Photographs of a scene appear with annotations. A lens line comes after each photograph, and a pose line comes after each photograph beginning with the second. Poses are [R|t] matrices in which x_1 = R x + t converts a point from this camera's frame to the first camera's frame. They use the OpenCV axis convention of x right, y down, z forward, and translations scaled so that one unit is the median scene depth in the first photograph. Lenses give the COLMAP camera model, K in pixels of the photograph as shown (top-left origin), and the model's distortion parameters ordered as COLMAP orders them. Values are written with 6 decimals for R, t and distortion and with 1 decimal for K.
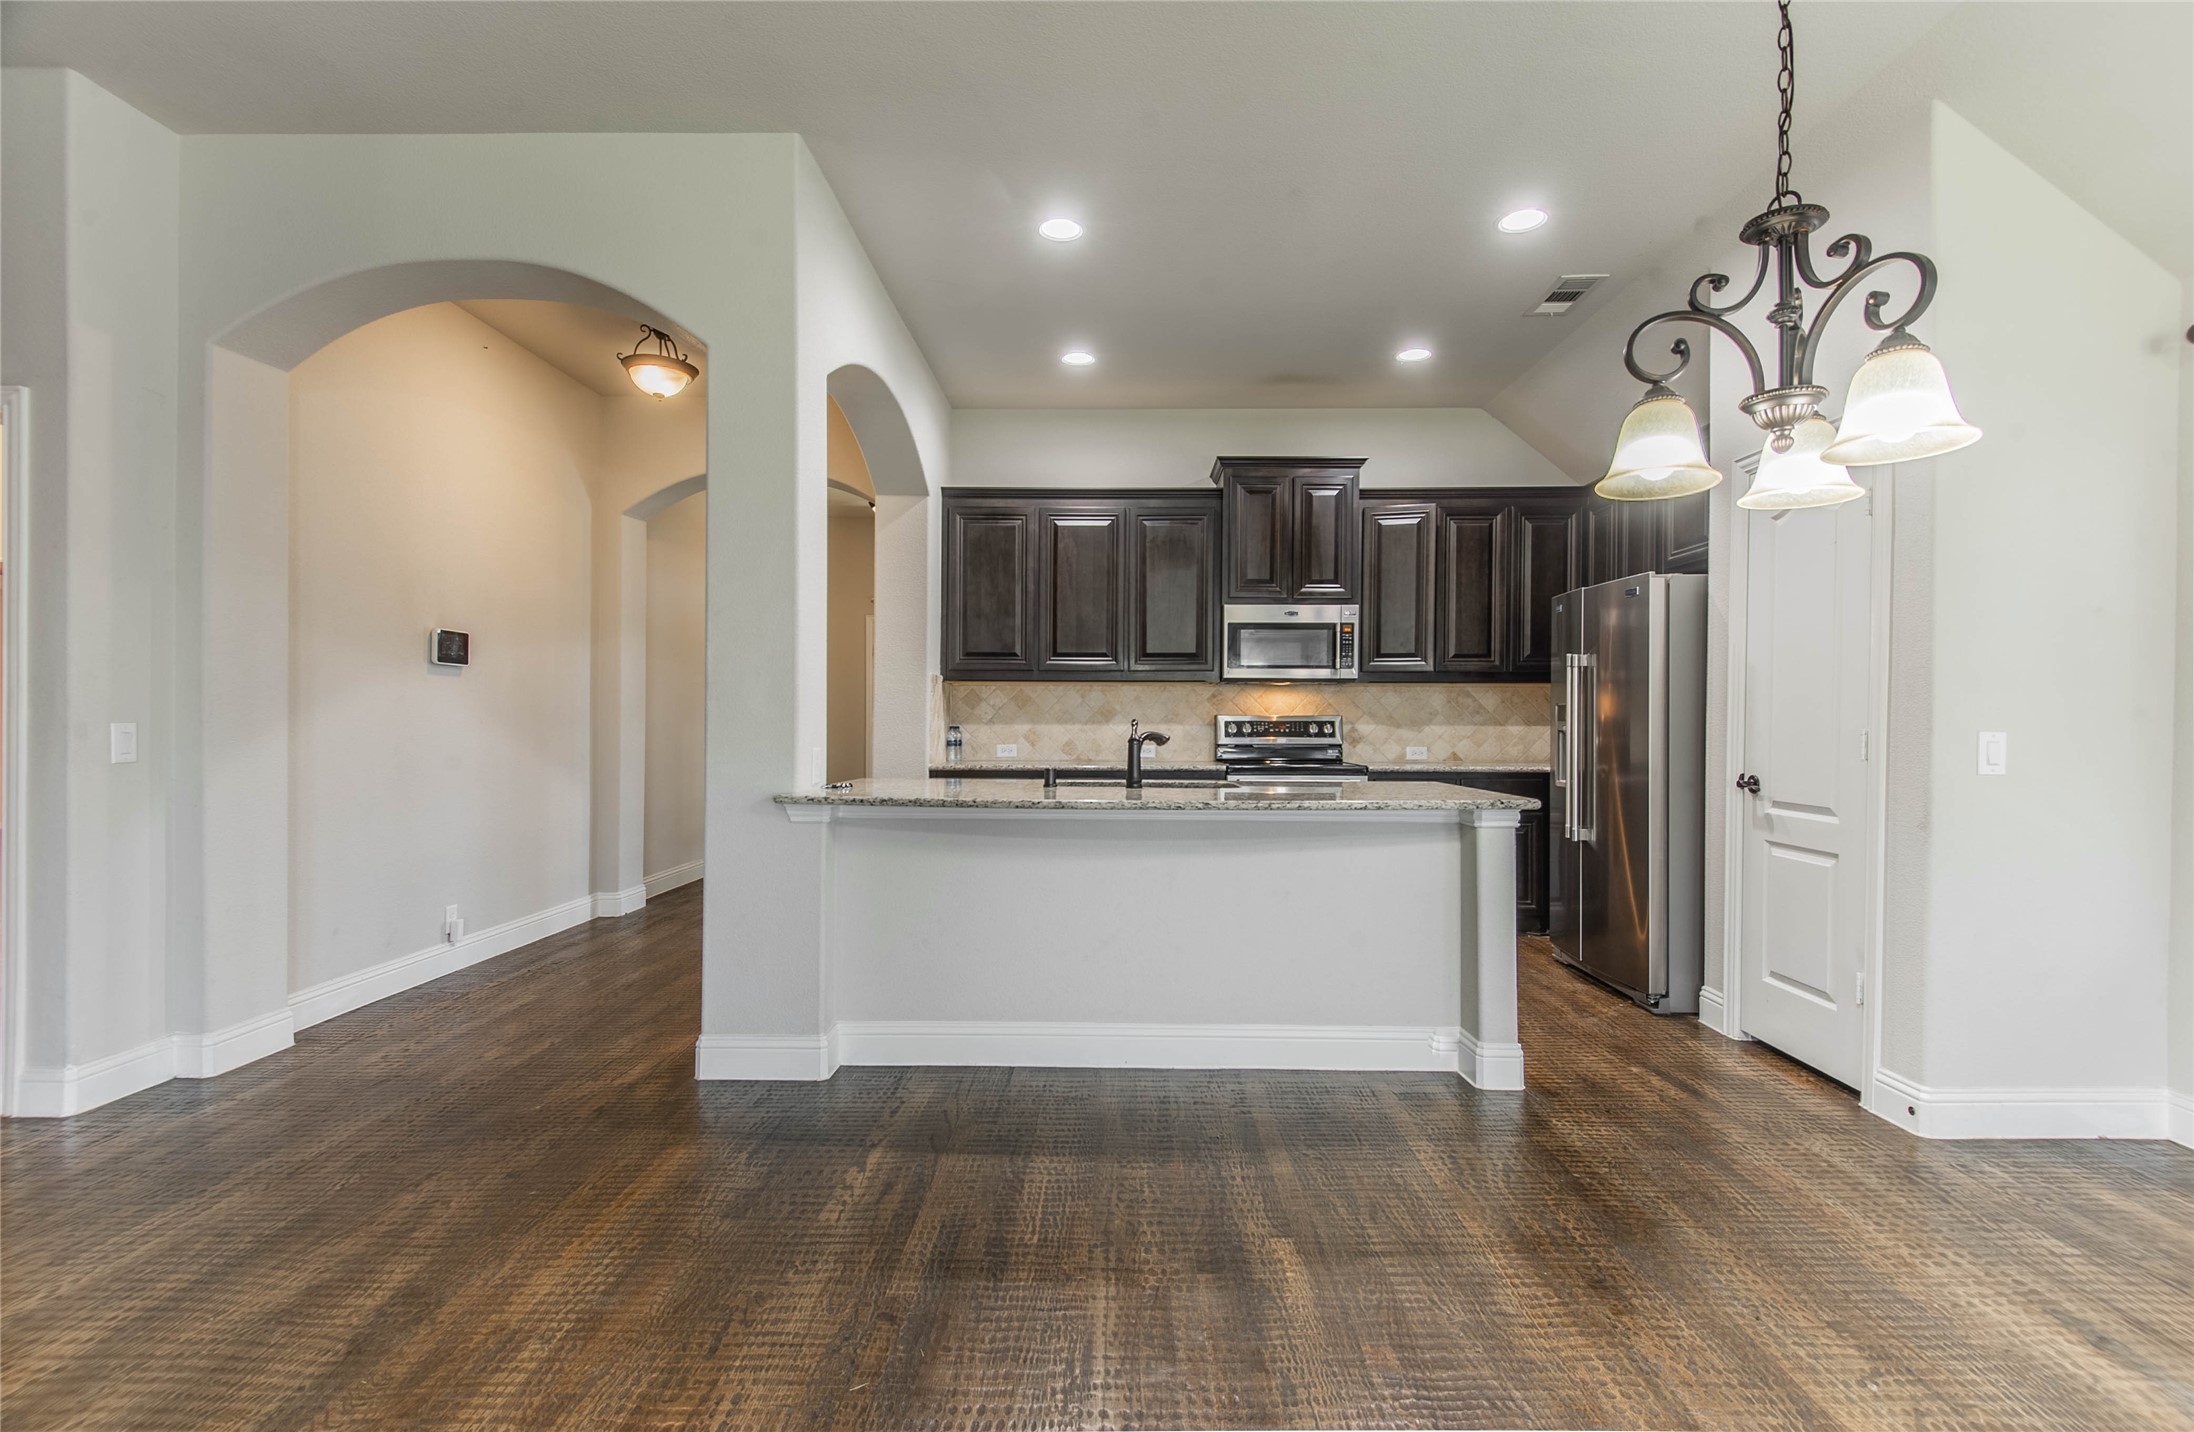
lens RADIAL K [[999.9, 0, 1103.1], [0, 999.9, 724.3], [0, 0, 1]] dist [0.029238, -0.017534]
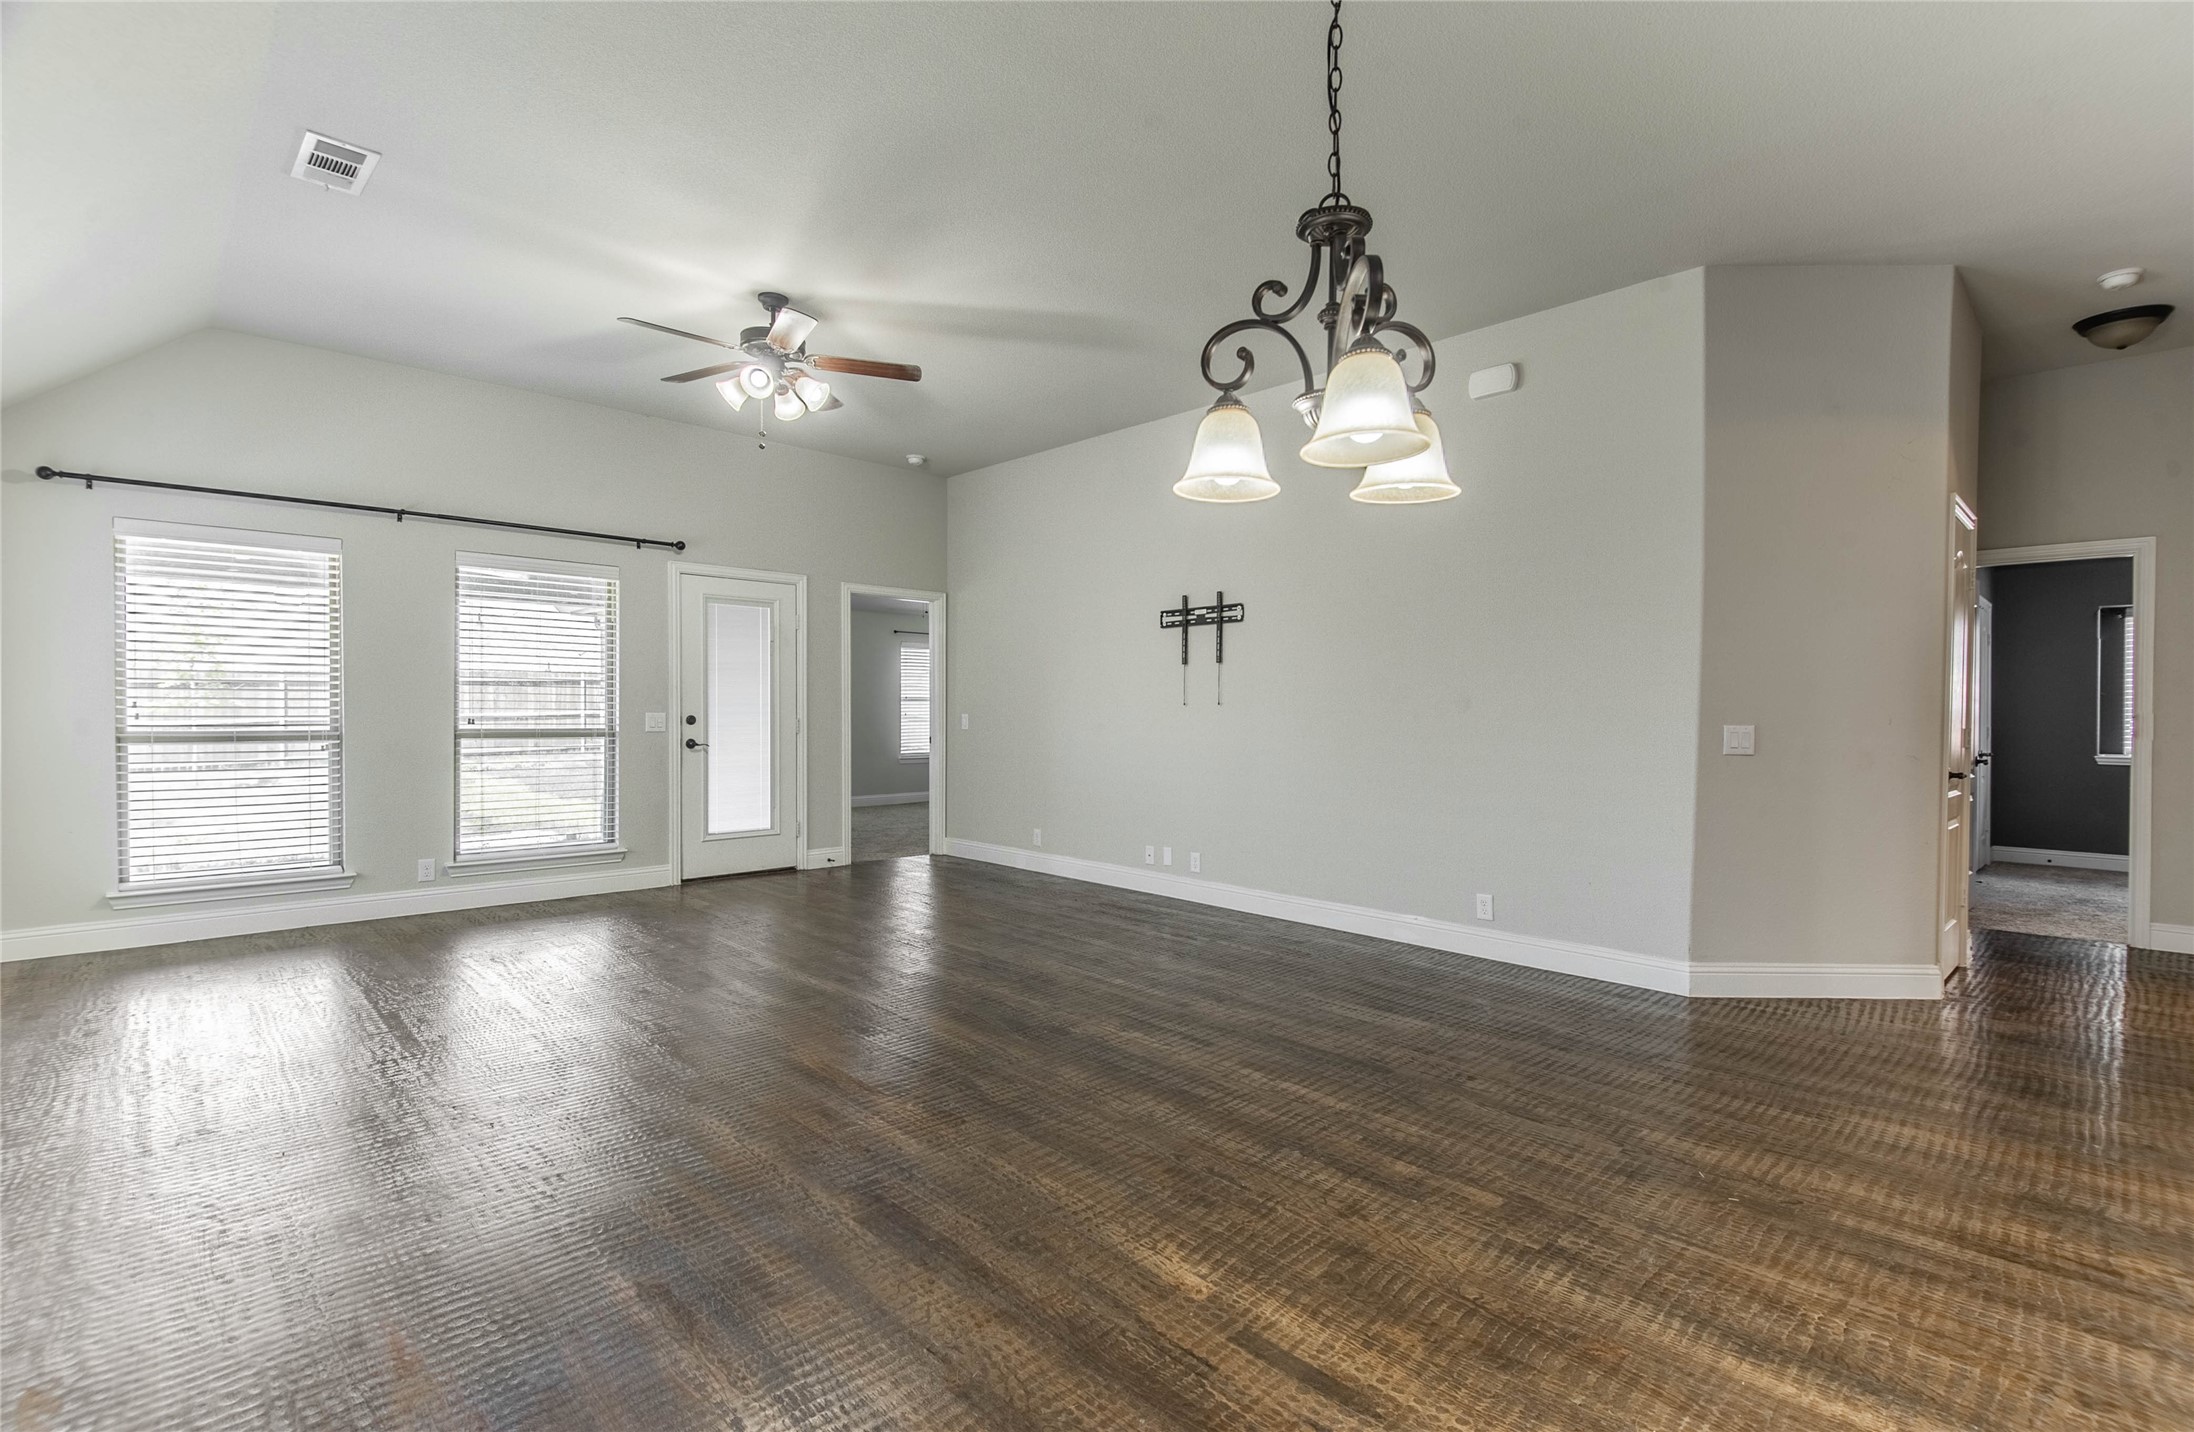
lens RADIAL K [[999.9, 0, 1113.0], [0, 999.9, 724.0], [0, 0, 1]] dist [0.029238, -0.017534]
pose [[-0.709198, -0.000881, -0.705009, 0.435415], [-0.011939, 0.999871, 0.010761, -0.001231], [0.704908, 0.016049, -0.709117, 0.444038]]
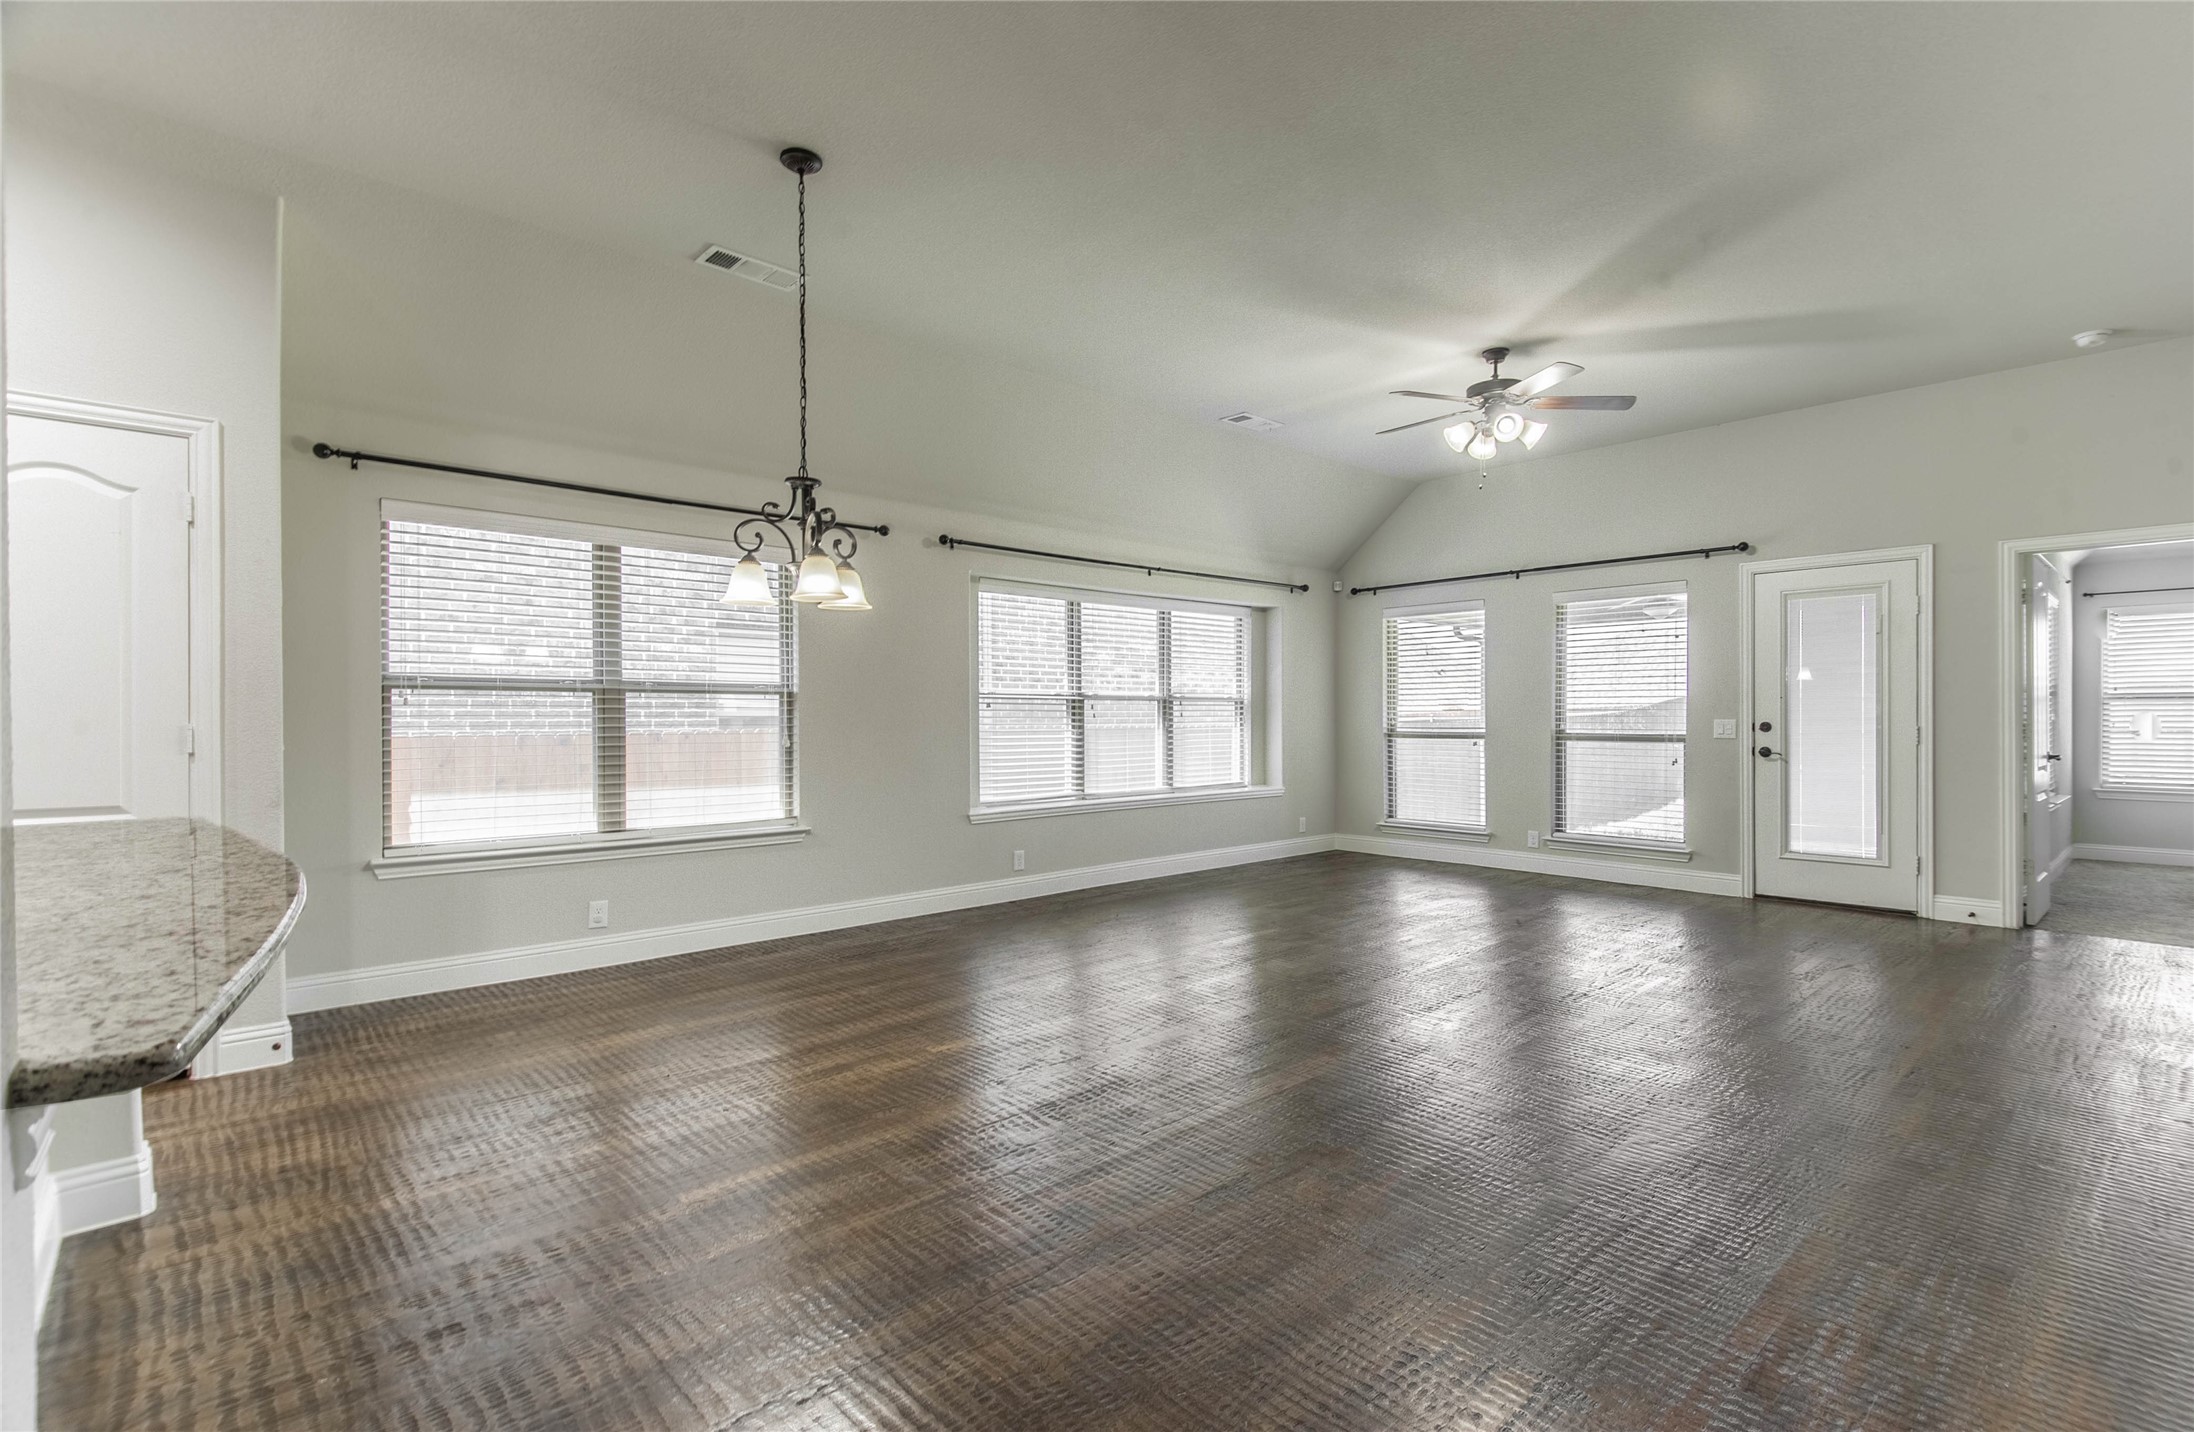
lens RADIAL K [[999.9, 0, 1104.5], [0, 999.9, 725.2], [0, 0, 1]] dist [0.029238, -0.017534]
pose [[-0.684813, -0.010920, 0.728637, -0.366049], [-0.000521, 0.999895, 0.014496, -0.005161], [-0.728719, 0.009548, -0.684747, 0.561352]]
